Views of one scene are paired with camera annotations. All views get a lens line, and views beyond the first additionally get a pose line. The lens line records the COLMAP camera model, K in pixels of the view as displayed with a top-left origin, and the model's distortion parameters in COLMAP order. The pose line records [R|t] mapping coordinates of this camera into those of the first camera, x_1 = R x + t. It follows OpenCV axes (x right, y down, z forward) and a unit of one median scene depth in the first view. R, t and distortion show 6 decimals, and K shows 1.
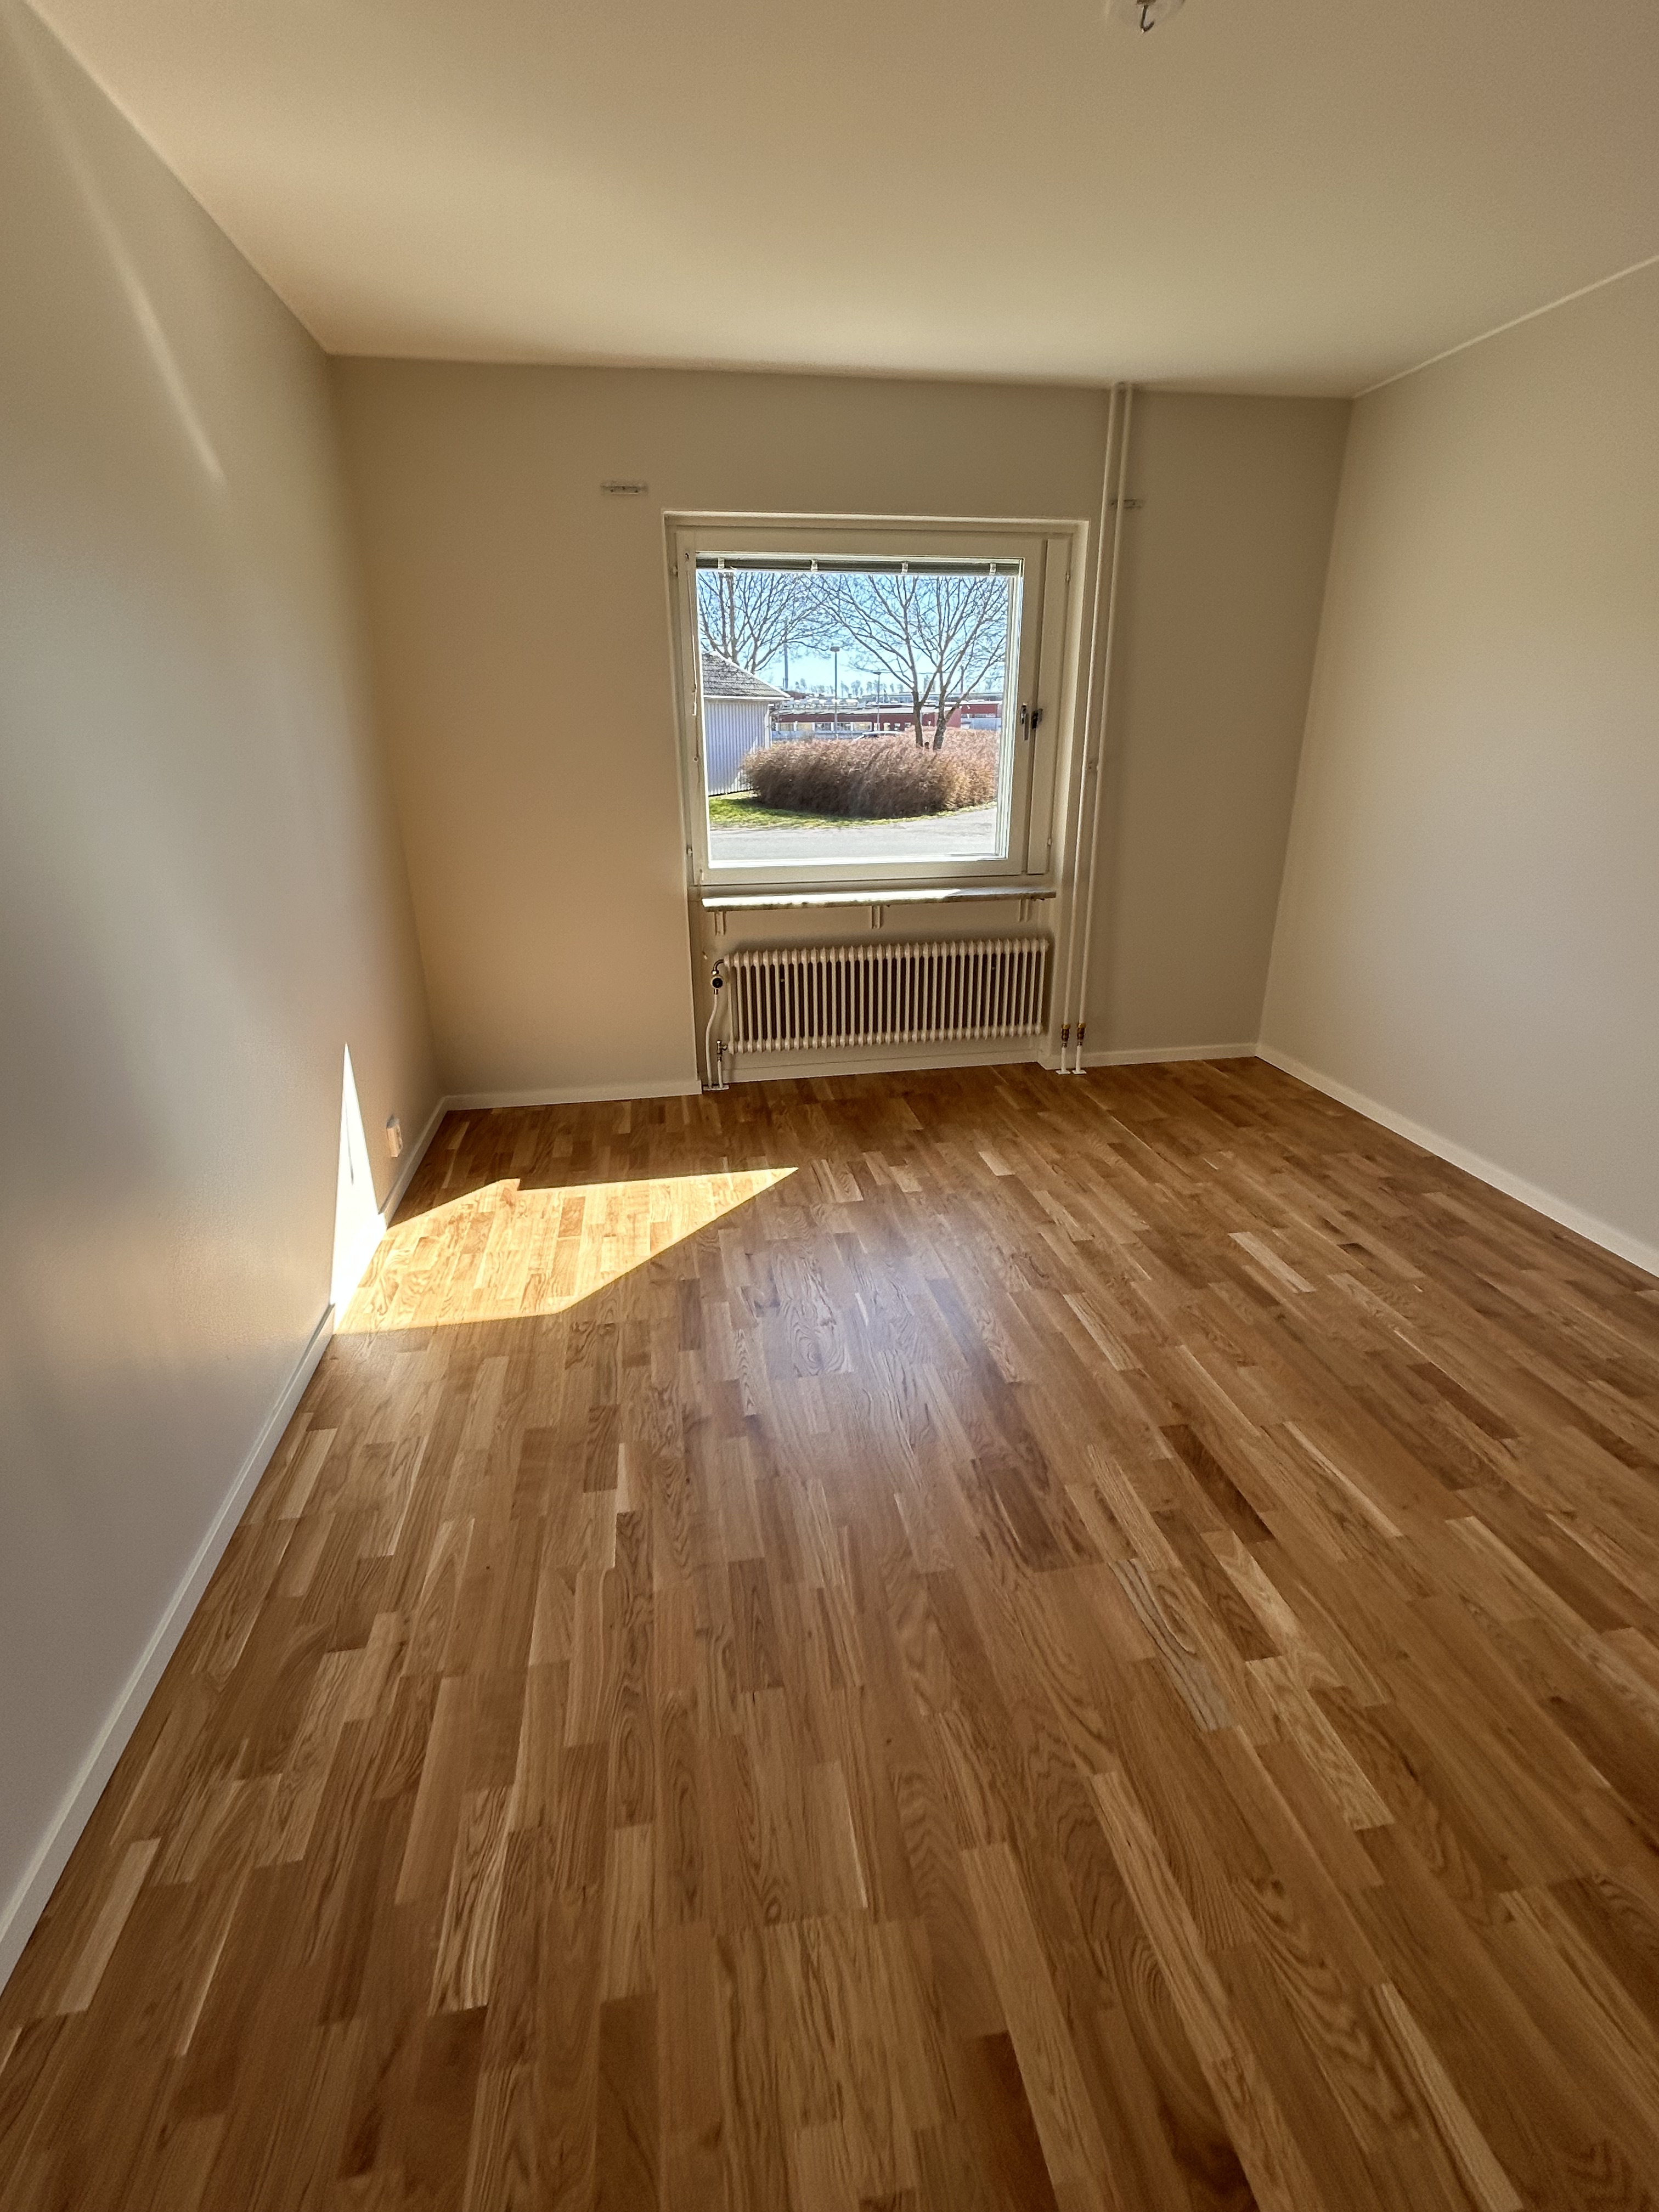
lens RADIAL K [[1022.0, 0, 833.0], [0, 1022.0, 1101.3], [0, 0, 1]] dist [-0.005220, 0.003997]
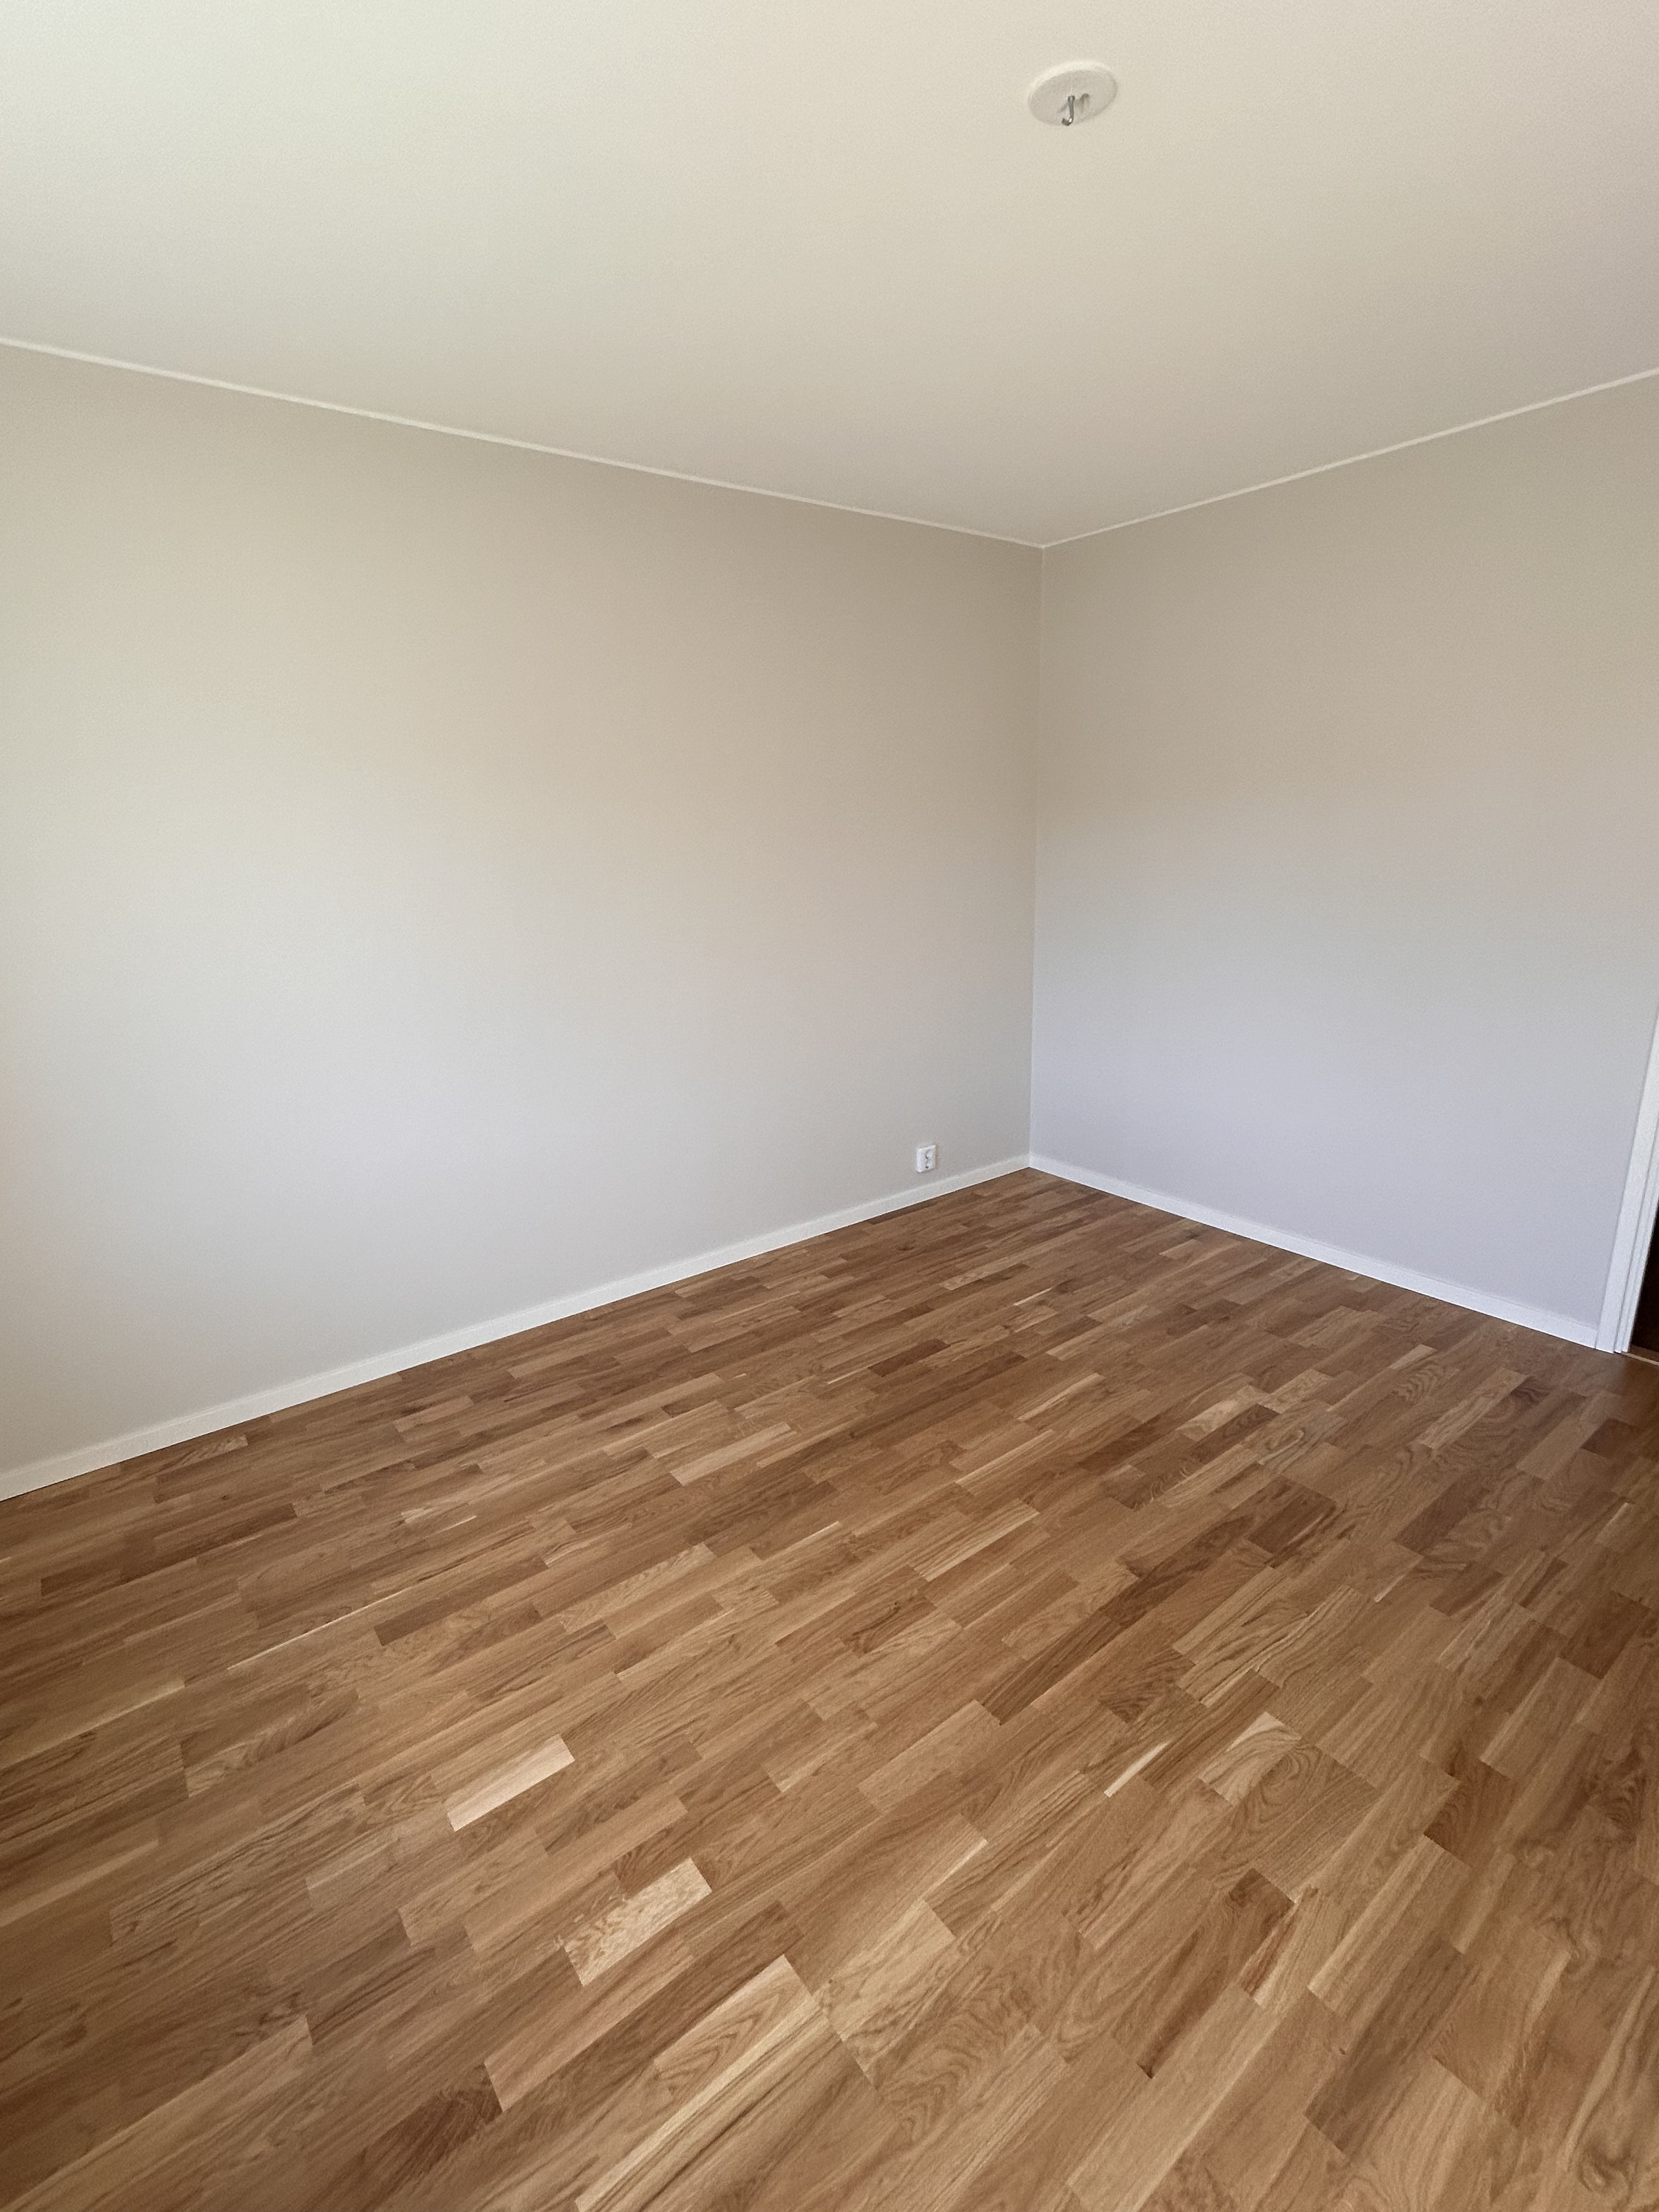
lens RADIAL K [[1022.0, 0, 833.0], [0, 1022.0, 1101.3], [0, 0, 1]] dist [-0.005220, 0.003997]
pose [[-0.464667, -0.214072, 0.859220, -0.344134], [0.341996, 0.851657, 0.397139, -0.472907], [-0.816776, 0.478387, -0.322525, 1.175983]]
